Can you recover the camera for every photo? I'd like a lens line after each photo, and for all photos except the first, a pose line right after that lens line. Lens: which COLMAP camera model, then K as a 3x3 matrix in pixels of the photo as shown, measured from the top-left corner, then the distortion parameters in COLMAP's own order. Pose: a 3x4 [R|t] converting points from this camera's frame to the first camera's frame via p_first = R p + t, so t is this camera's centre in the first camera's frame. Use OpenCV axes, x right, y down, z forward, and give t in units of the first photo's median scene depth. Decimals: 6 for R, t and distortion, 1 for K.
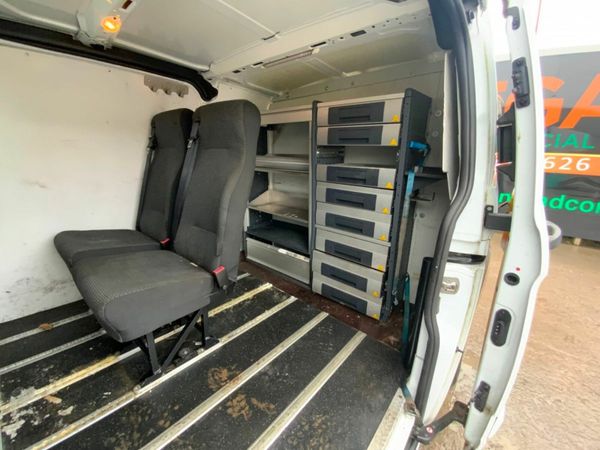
lens RADIAL K [[241.4, 0, 299.5], [0, 241.4, 224.0], [0, 0, 1]] dist [0.022908, -0.019396]
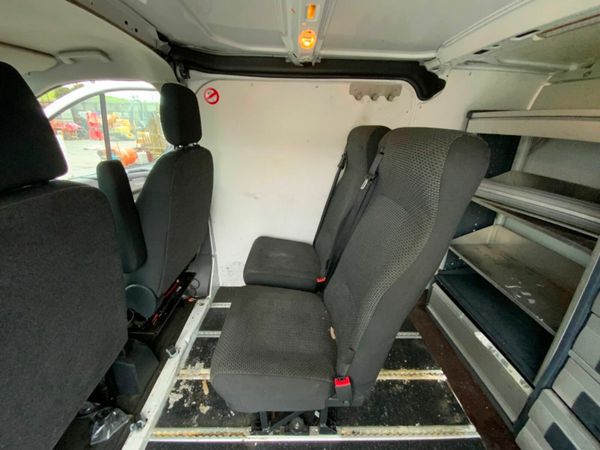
lens RADIAL K [[241.4, 0, 299.5], [0, 241.4, 224.0], [0, 0, 1]] dist [0.022908, -0.019396]
pose [[0.662004, 0.261026, -0.702578, -0.027117], [-0.193985, 0.965126, 0.175787, -0.252749], [0.723962, 0.019918, 0.689552, 0.292662]]
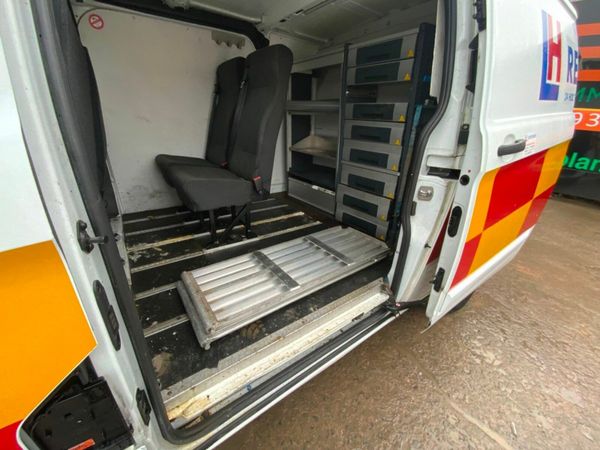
lens RADIAL K [[241.4, 0, 299.5], [0, 241.4, 224.0], [0, 0, 1]] dist [0.022908, -0.019396]
pose [[0.970921, 0.093363, -0.220442, 0.173166], [-0.062380, 0.987674, 0.143560, 0.167521], [0.231128, -0.125634, 0.964778, -0.234837]]
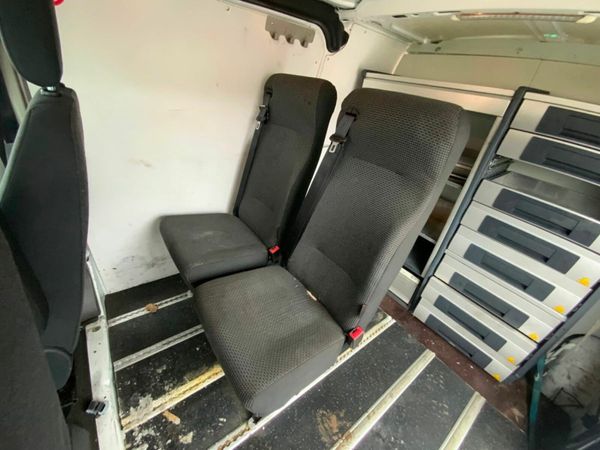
lens RADIAL K [[241.4, 0, 299.5], [0, 241.4, 224.0], [0, 0, 1]] dist [0.022908, -0.019396]
pose [[0.970481, 0.196357, -0.140037, -0.337917], [-0.154562, 0.952095, 0.263866, -0.238024], [0.185141, -0.234432, 0.954340, 0.203642]]
